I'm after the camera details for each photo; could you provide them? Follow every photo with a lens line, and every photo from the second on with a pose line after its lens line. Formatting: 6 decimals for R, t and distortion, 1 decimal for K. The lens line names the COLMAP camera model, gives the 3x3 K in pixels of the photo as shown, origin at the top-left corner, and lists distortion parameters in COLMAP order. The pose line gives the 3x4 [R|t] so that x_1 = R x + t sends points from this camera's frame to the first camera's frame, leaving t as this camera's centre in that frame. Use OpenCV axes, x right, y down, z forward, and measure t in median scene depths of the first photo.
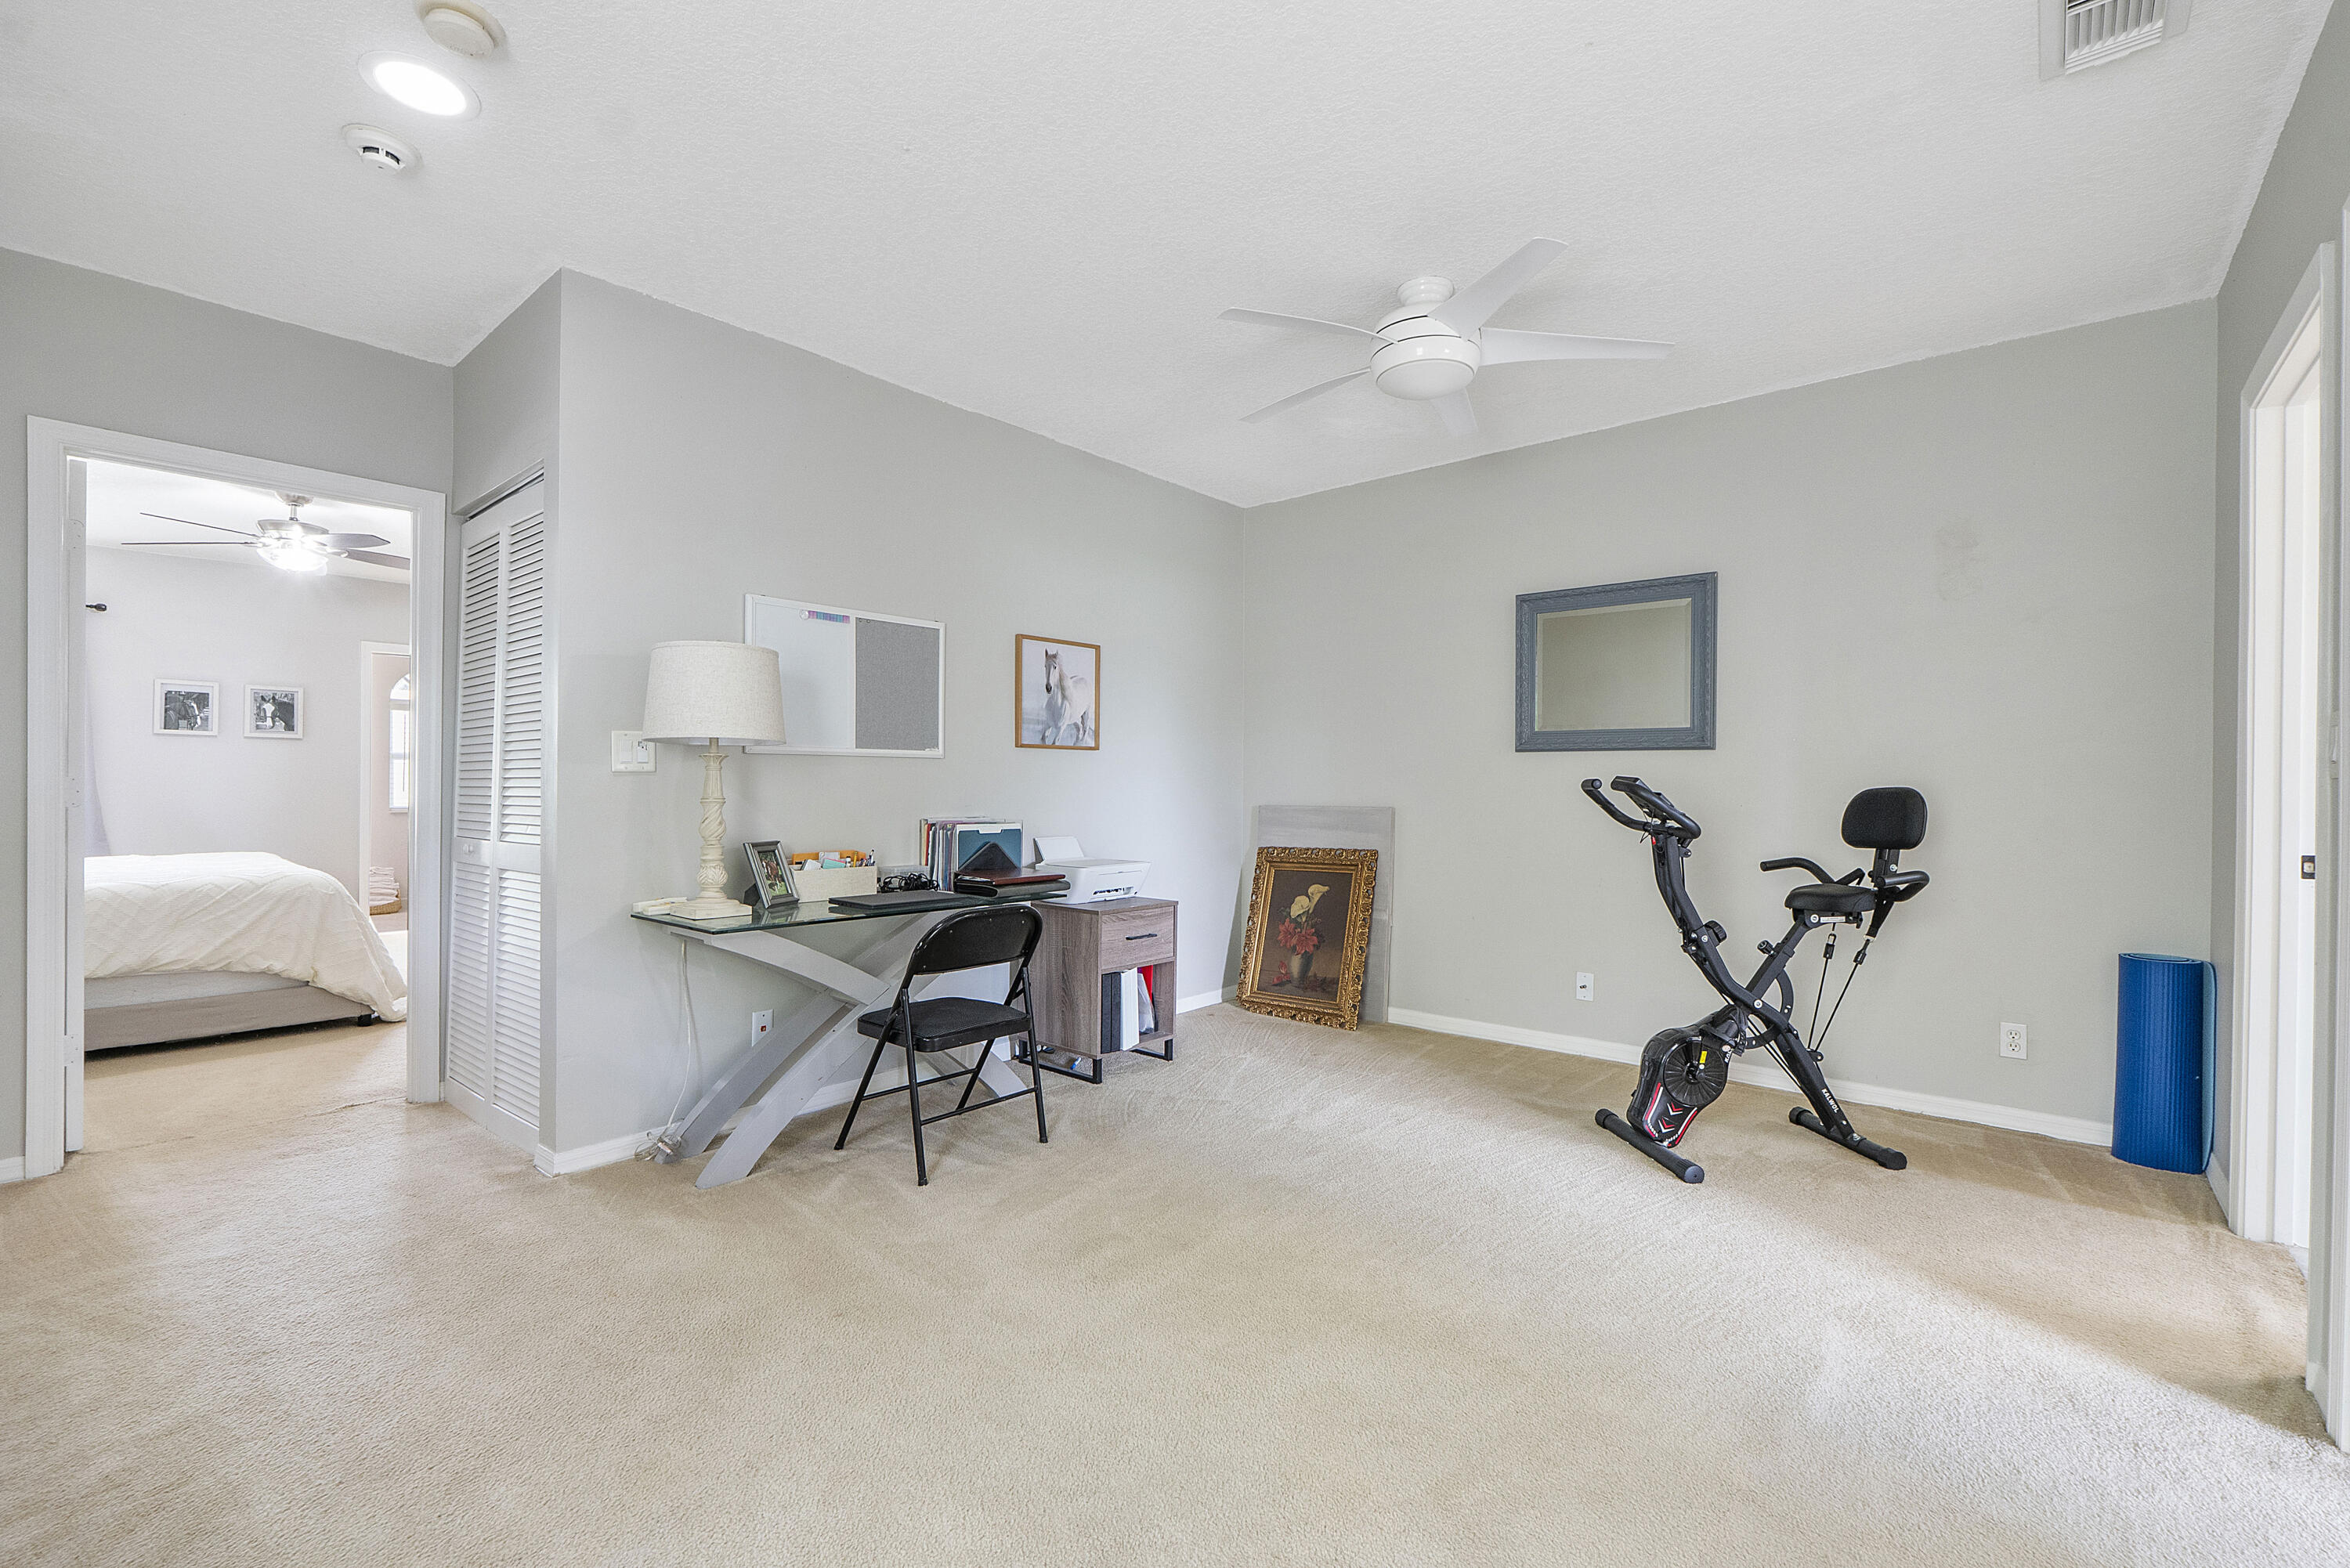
lens RADIAL K [[999.5, 0, 1173.8], [0, 999.5, 790.2], [0, 0, 1]] dist [-0.002757, -0.001089]
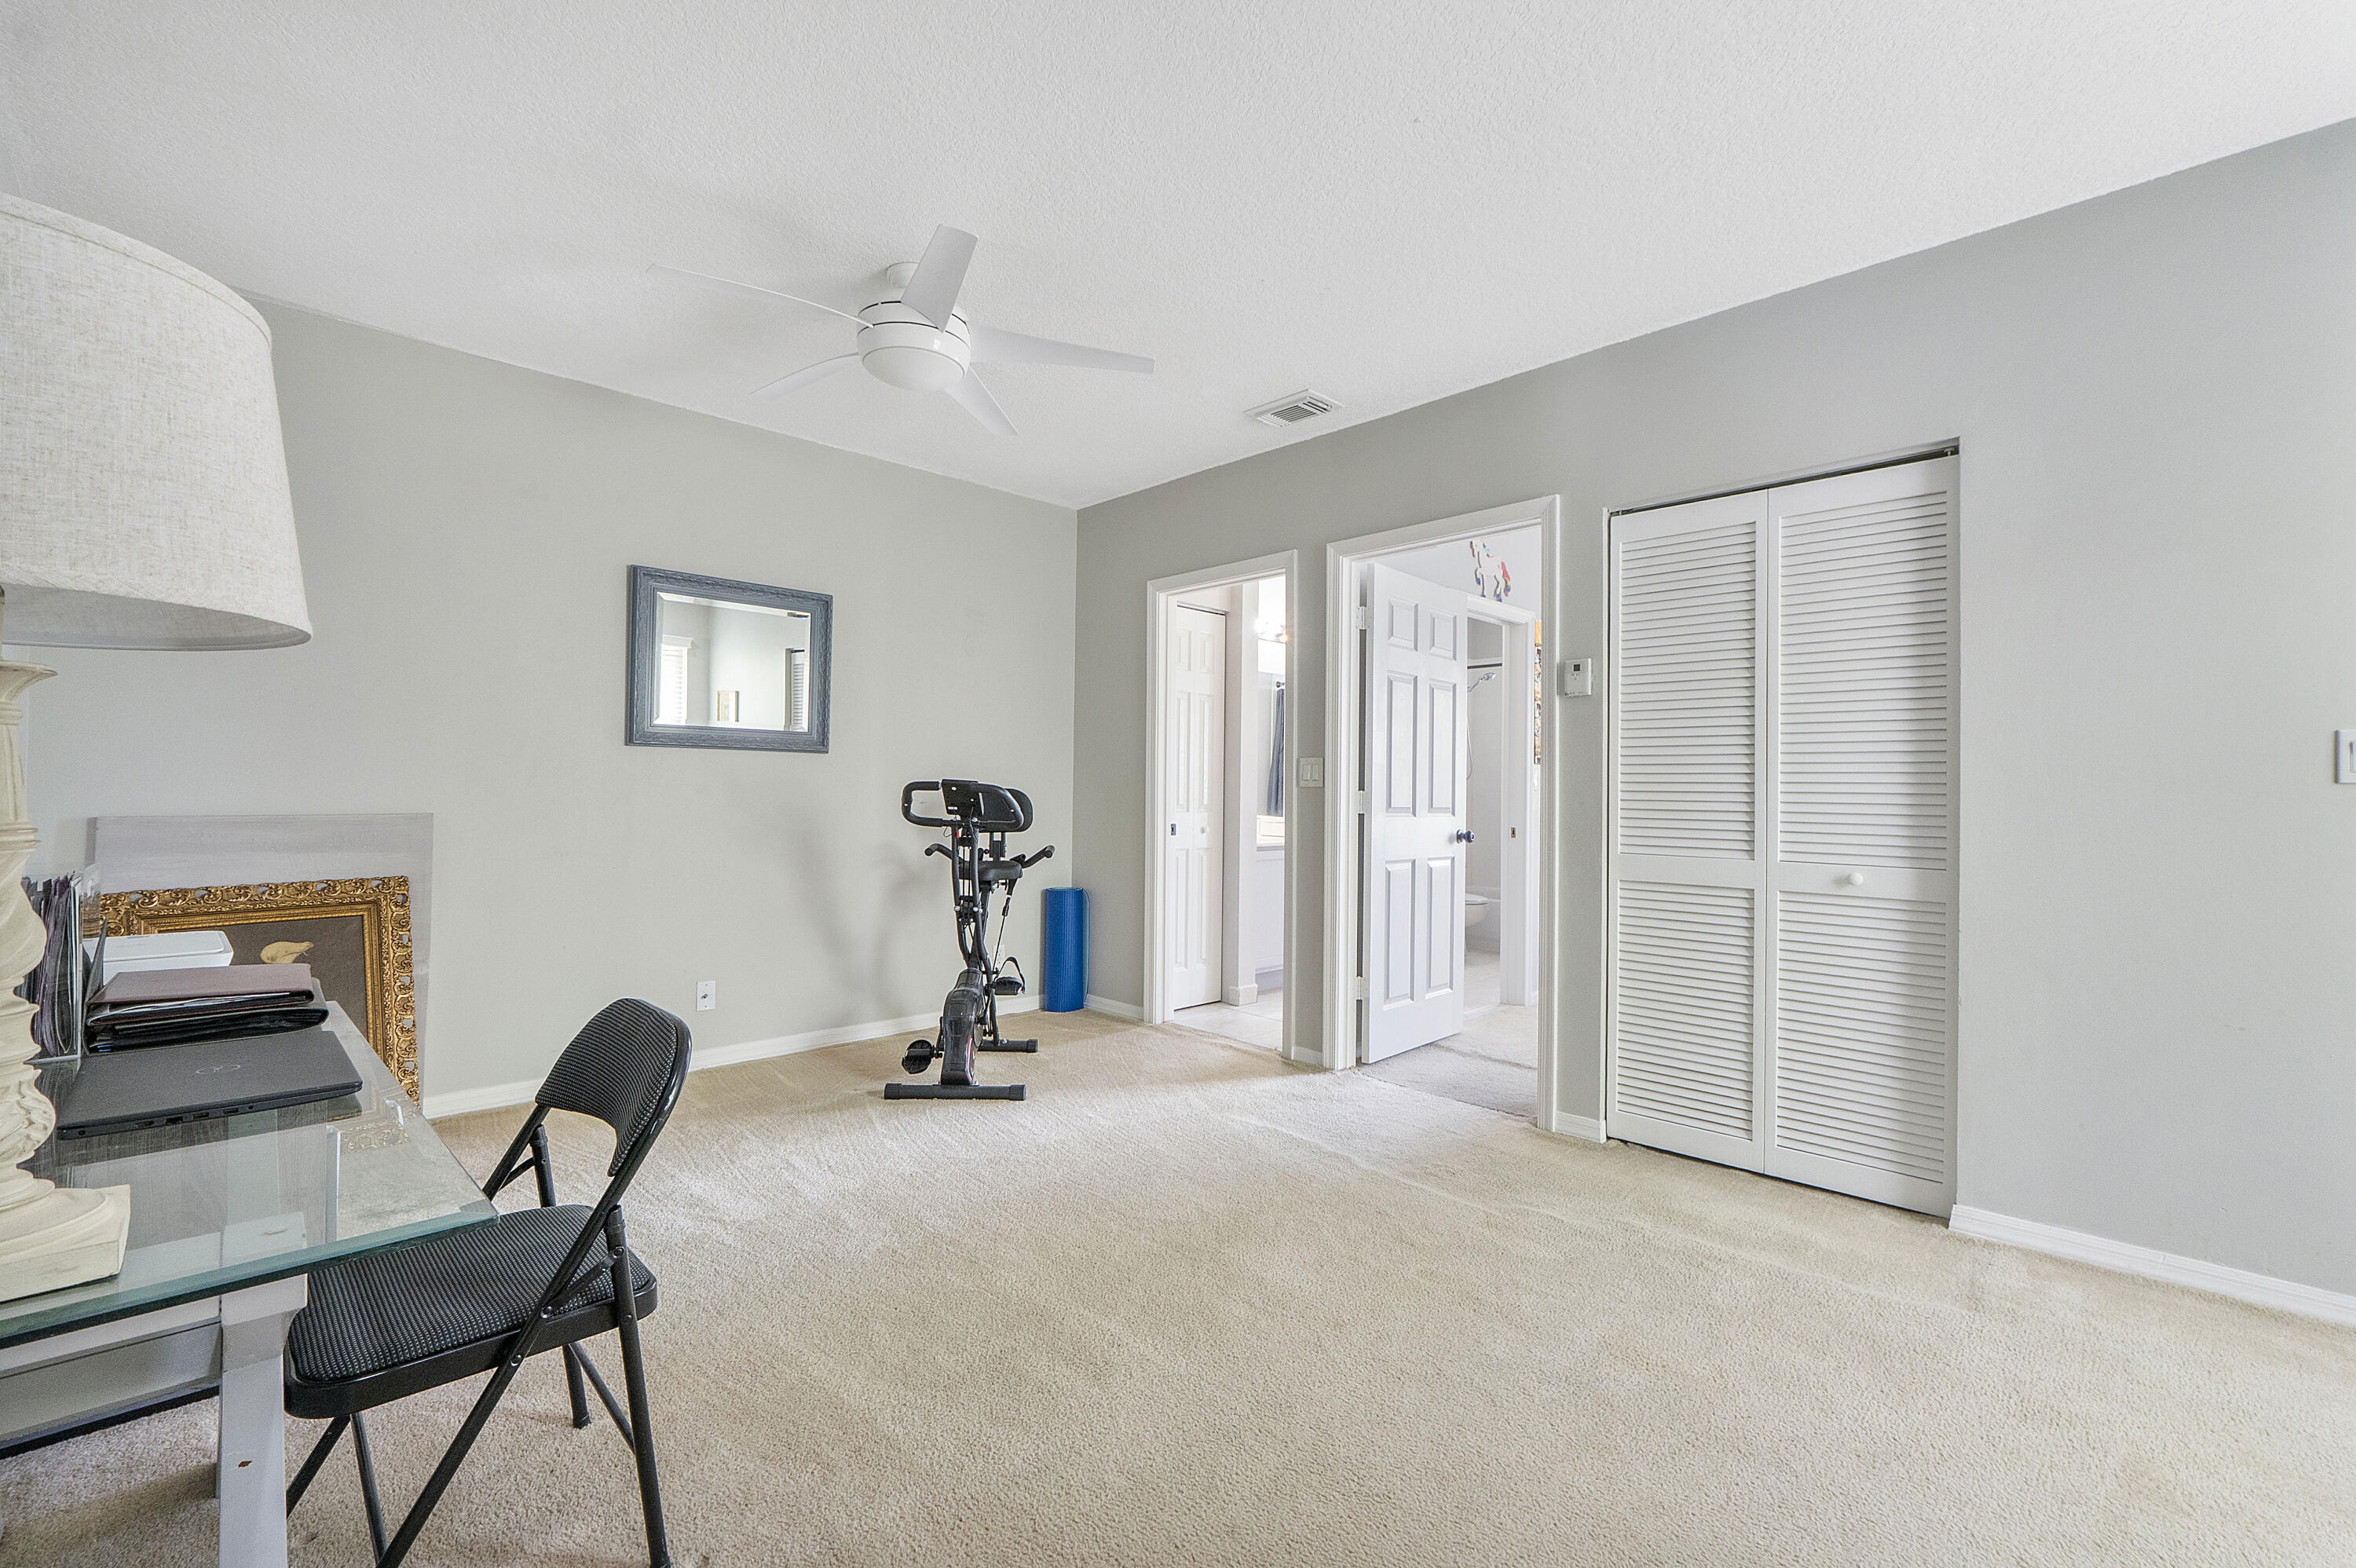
lens RADIAL K [[1002.0, 0, 1178.6], [0, 1002.0, 782.1], [0, 0, 1]] dist [-0.002757, -0.001089]
pose [[0.083838, 0.004185, 0.996471, -0.604172], [-0.003970, 0.999985, -0.003866, -0.006338], [-0.996471, -0.003631, 0.083853, 0.565940]]
